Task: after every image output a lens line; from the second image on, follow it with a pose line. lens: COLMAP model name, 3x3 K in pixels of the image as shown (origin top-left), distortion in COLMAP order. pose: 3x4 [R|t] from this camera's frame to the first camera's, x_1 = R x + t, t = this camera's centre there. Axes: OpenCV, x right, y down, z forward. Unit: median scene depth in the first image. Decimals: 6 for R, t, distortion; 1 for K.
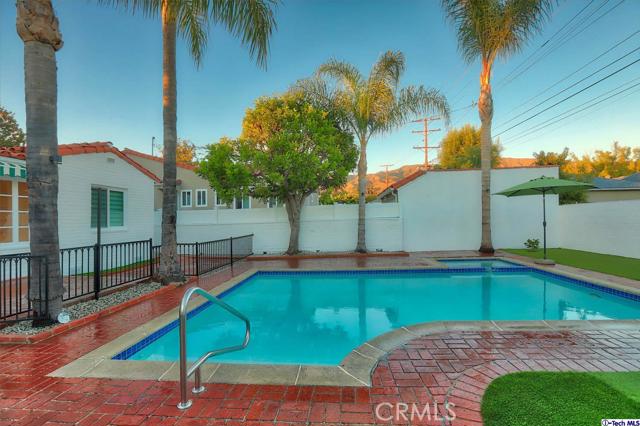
lens RADIAL K [[300.3, 0, 320.0], [0, 300.3, 218.8], [0, 0, 1]] dist [-0.021930, 0.003081]
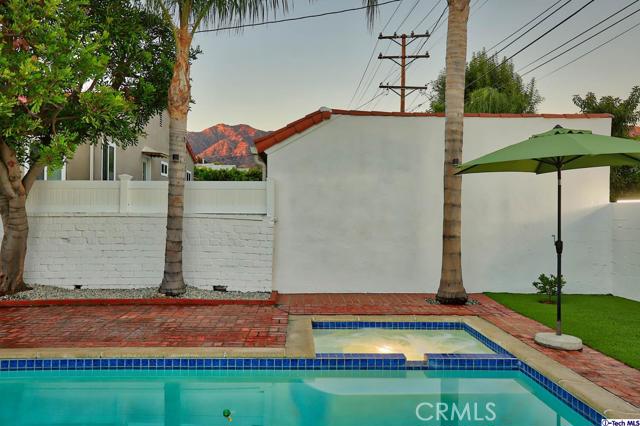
lens RADIAL K [[508.4, 0, 318.7], [0, 508.4, 210.4], [0, 0, 1]] dist [0.020156, 0.003360]
pose [[0.991735, 0.038678, 0.122334, 0.252111], [-0.038349, 0.999252, -0.005044, -0.011201], [-0.122438, 0.000311, 0.992476, 0.256325]]
